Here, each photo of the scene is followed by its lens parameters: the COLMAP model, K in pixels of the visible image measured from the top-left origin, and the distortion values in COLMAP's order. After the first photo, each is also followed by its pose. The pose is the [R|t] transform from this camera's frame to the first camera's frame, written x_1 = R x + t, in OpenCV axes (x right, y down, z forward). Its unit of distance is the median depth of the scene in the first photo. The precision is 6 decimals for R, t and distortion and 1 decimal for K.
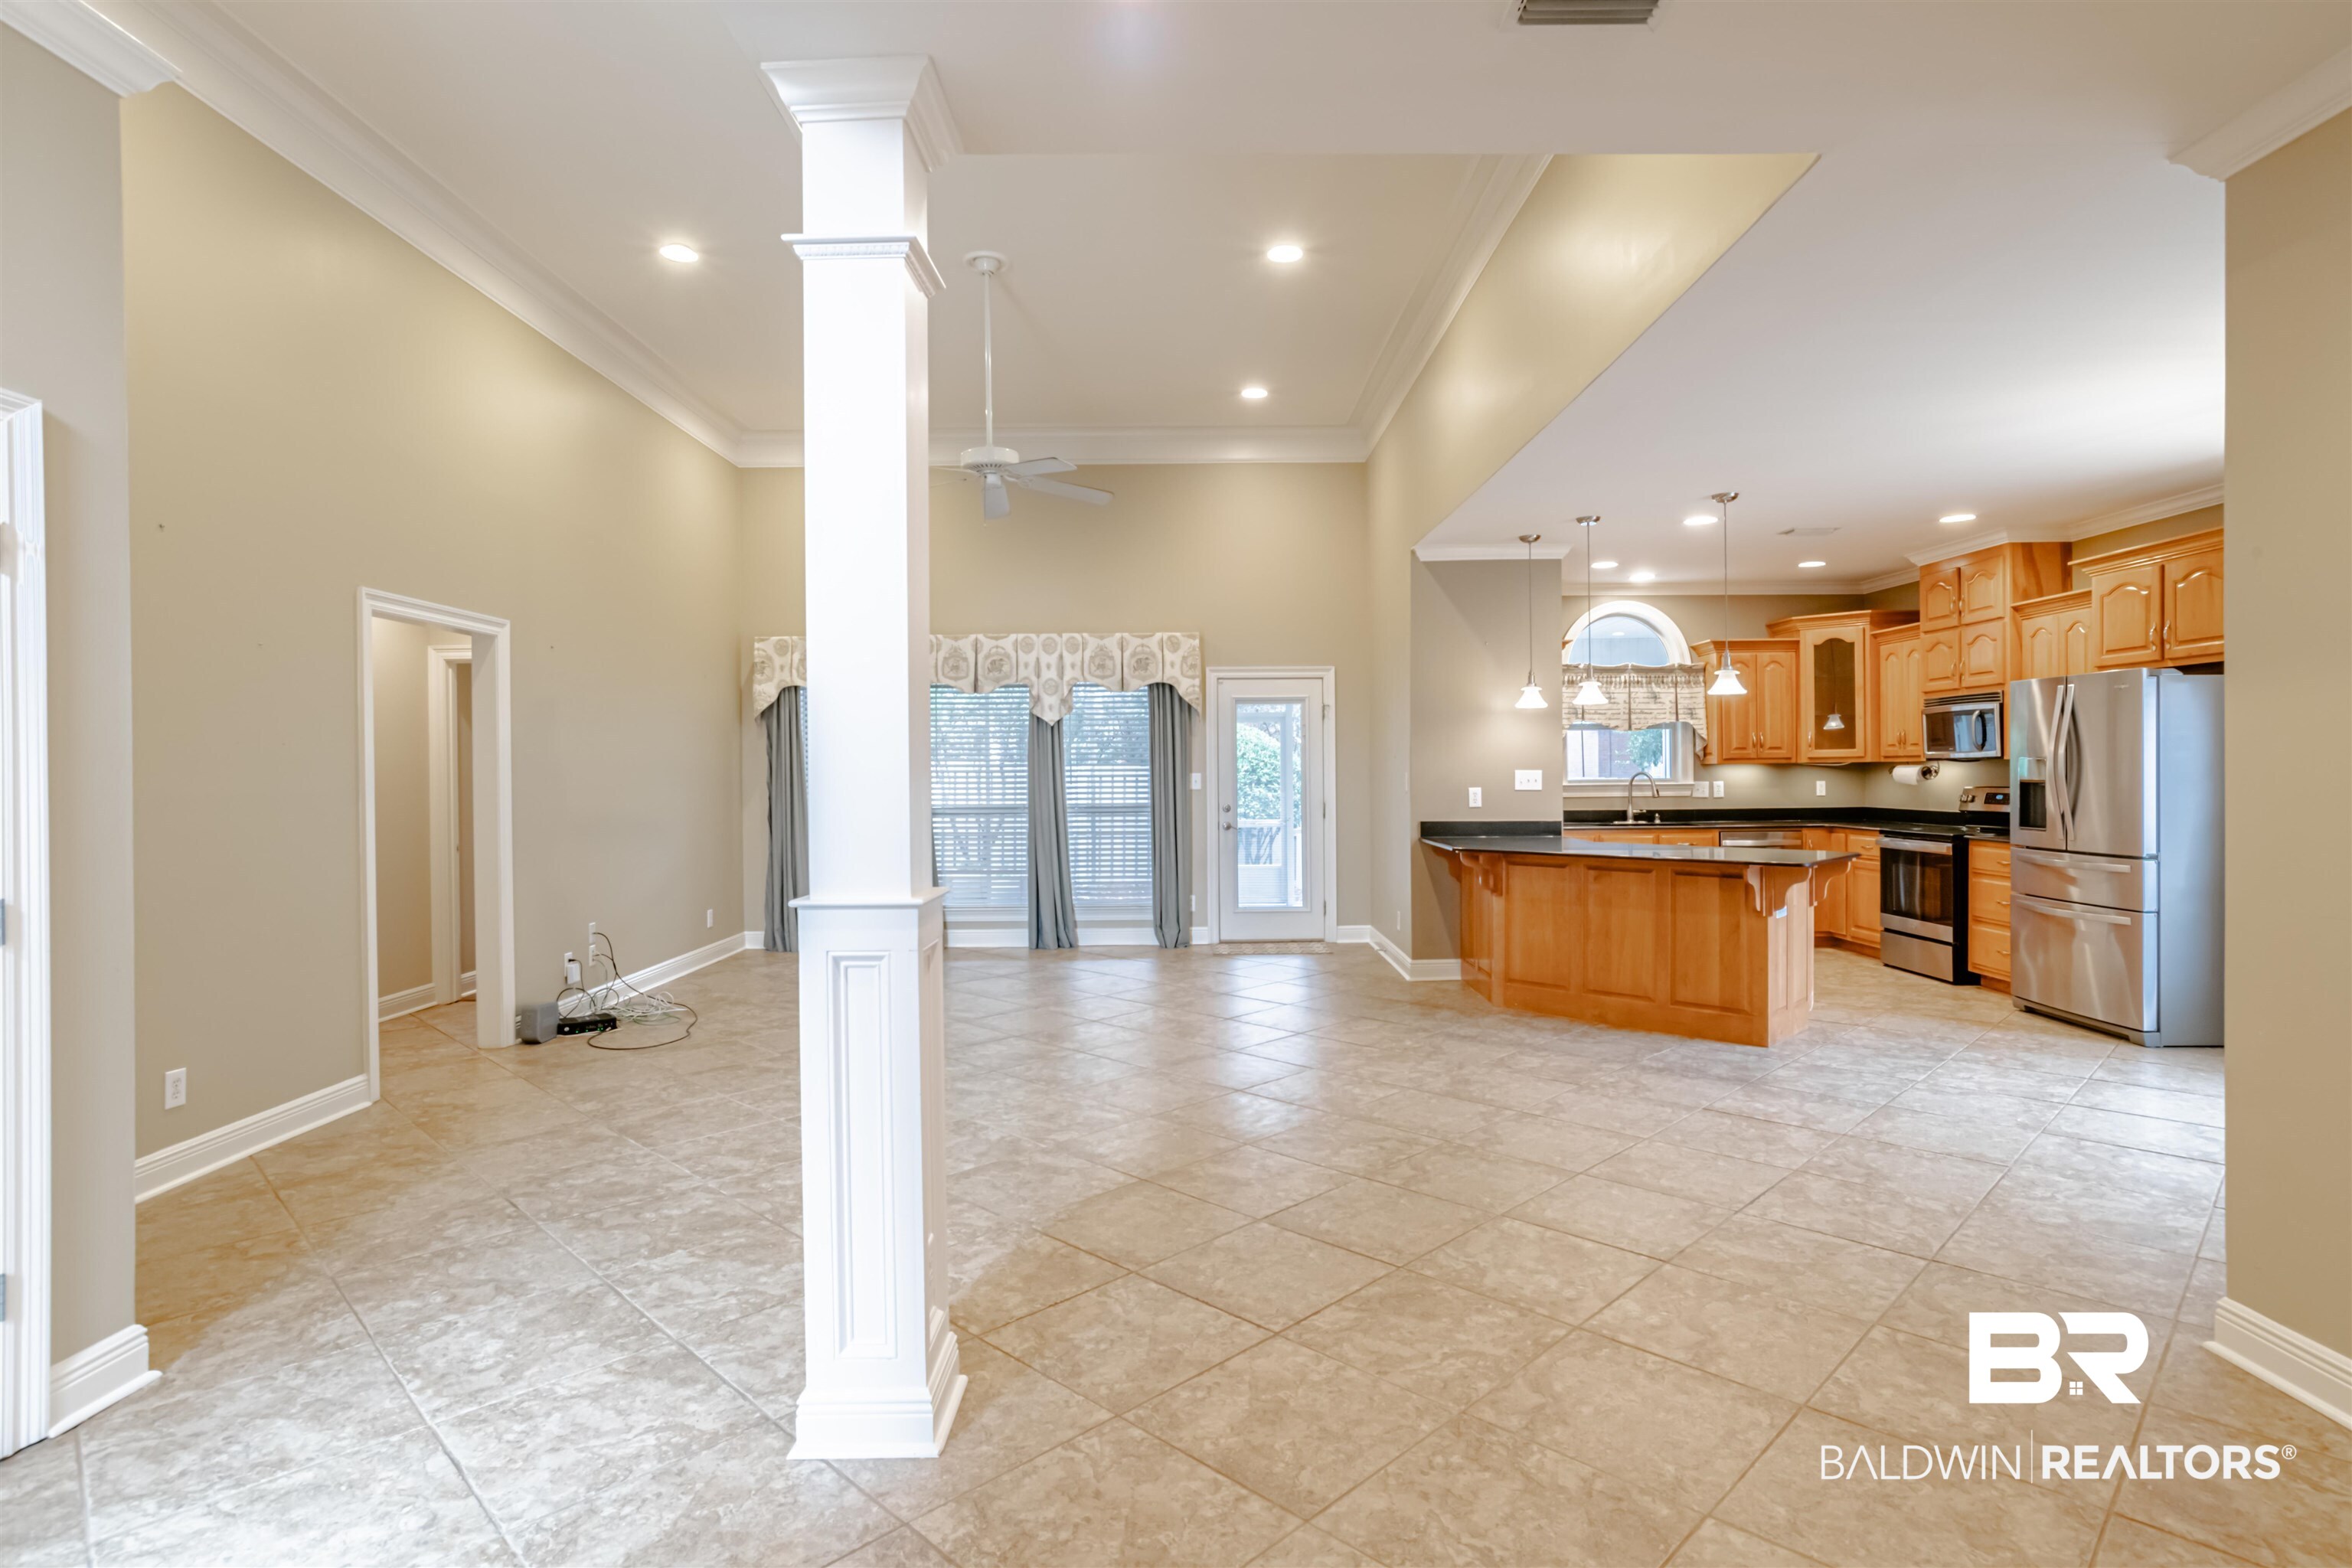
lens RADIAL K [[1196.5, 0, 1190.9], [0, 1196.5, 775.7], [0, 0, 1]] dist [-0.035012, 0.026809]
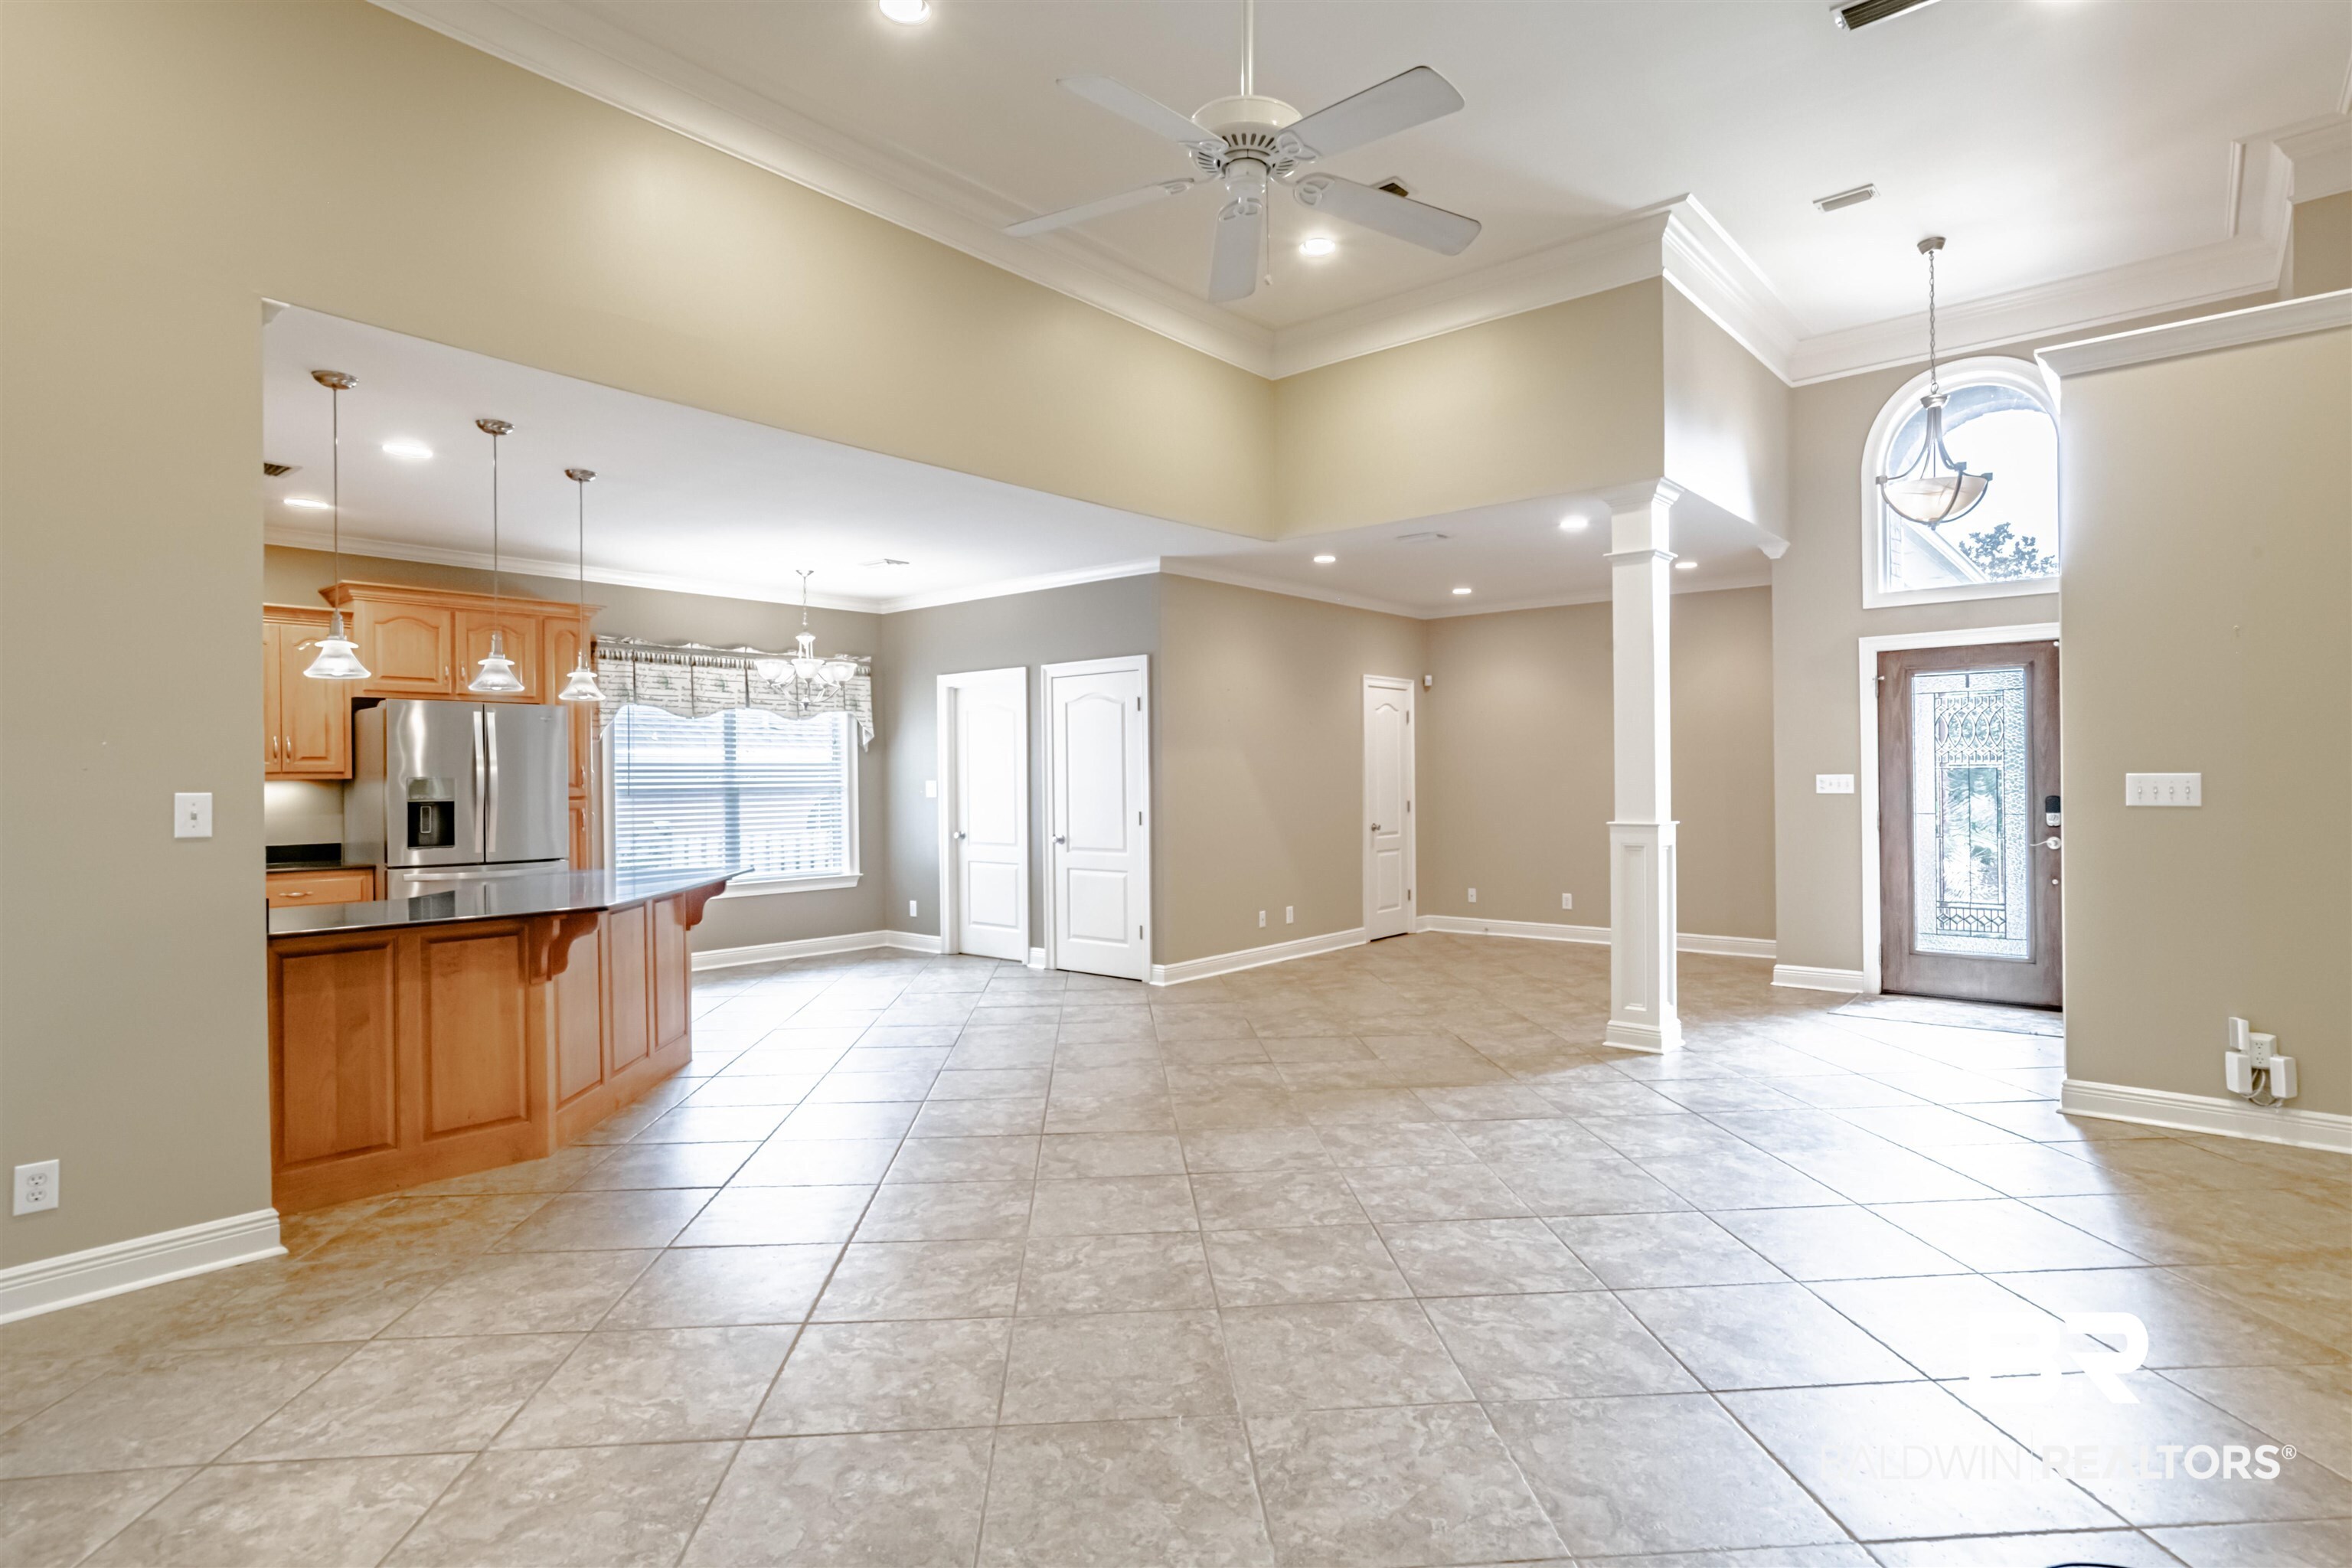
lens RADIAL K [[1196.5, 0, 1190.9], [0, 1196.5, 775.7], [0, 0, 1]] dist [-0.035012, 0.026809]
pose [[-0.757163, 0.016770, 0.653011, -0.354696], [0.018727, 0.999817, -0.003962, -0.000267], [-0.652958, 0.009229, -0.757338, 1.057608]]
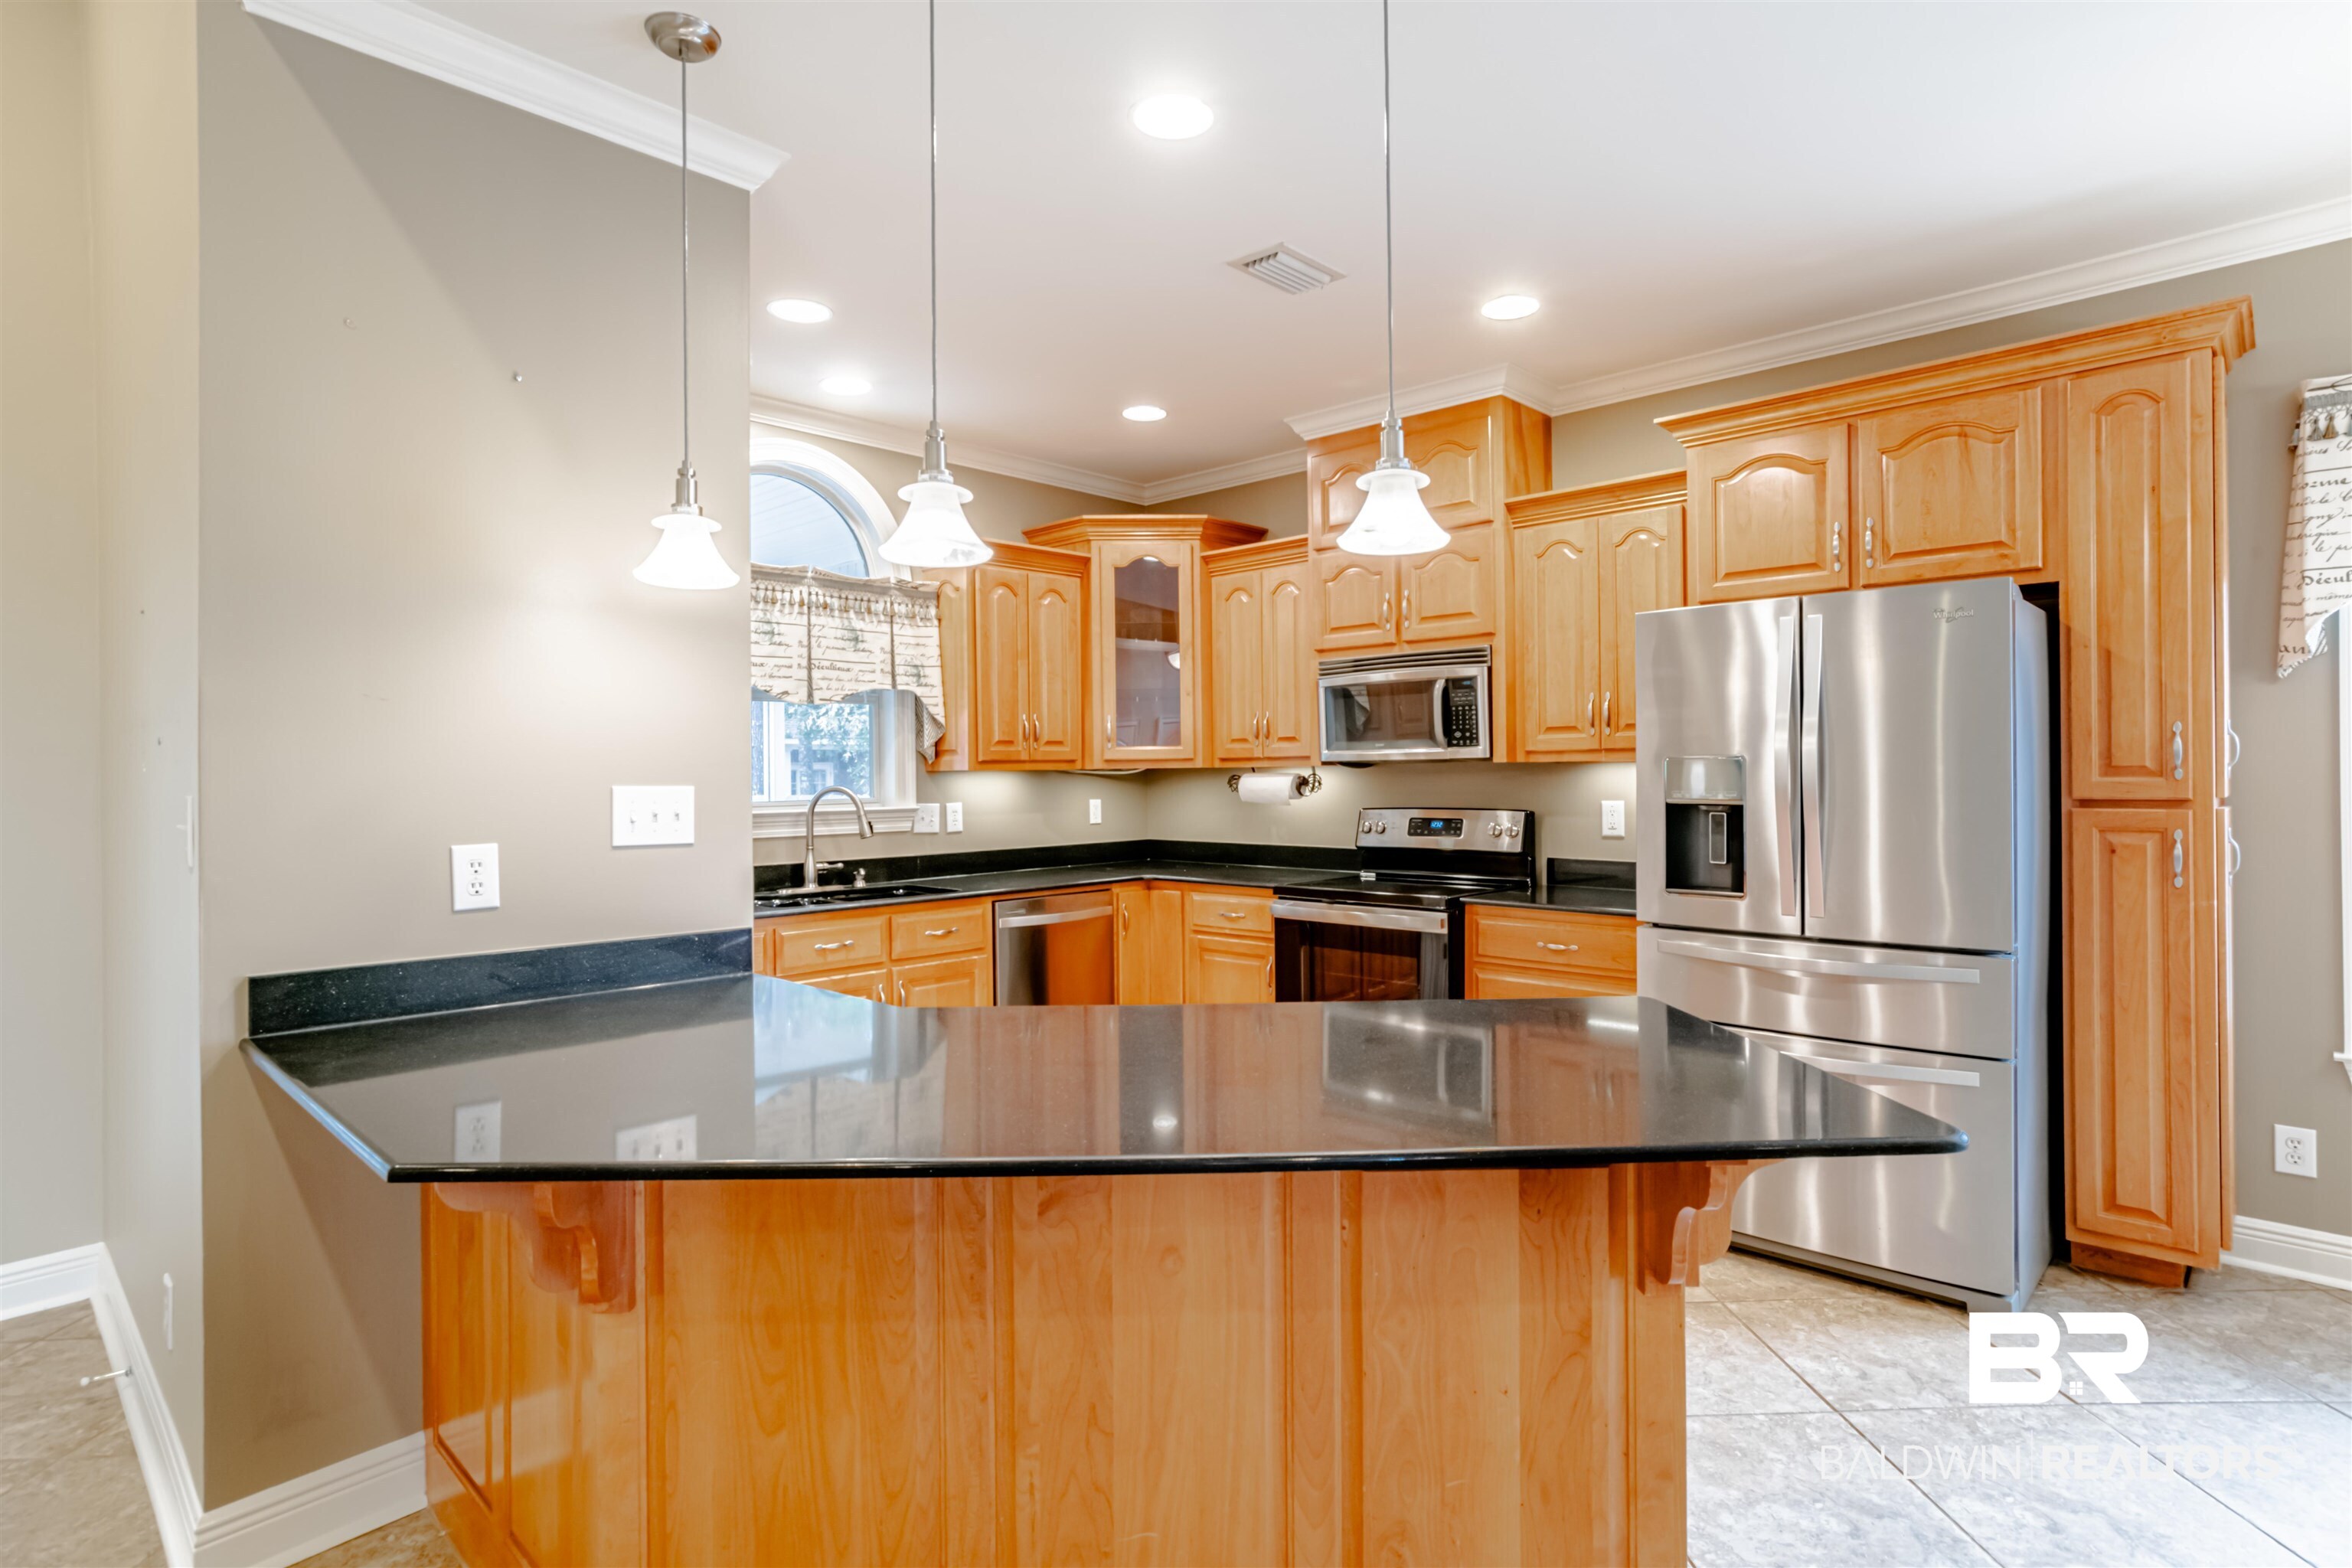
lens RADIAL K [[1196.5, 0, 1190.9], [0, 1196.5, 775.7], [0, 0, 1]] dist [-0.035012, 0.026809]
pose [[0.688529, 0.000330, 0.725209, 0.138231], [0.006963, 0.999951, -0.007066, -0.003635], [-0.725175, 0.009914, 0.688493, 0.631279]]
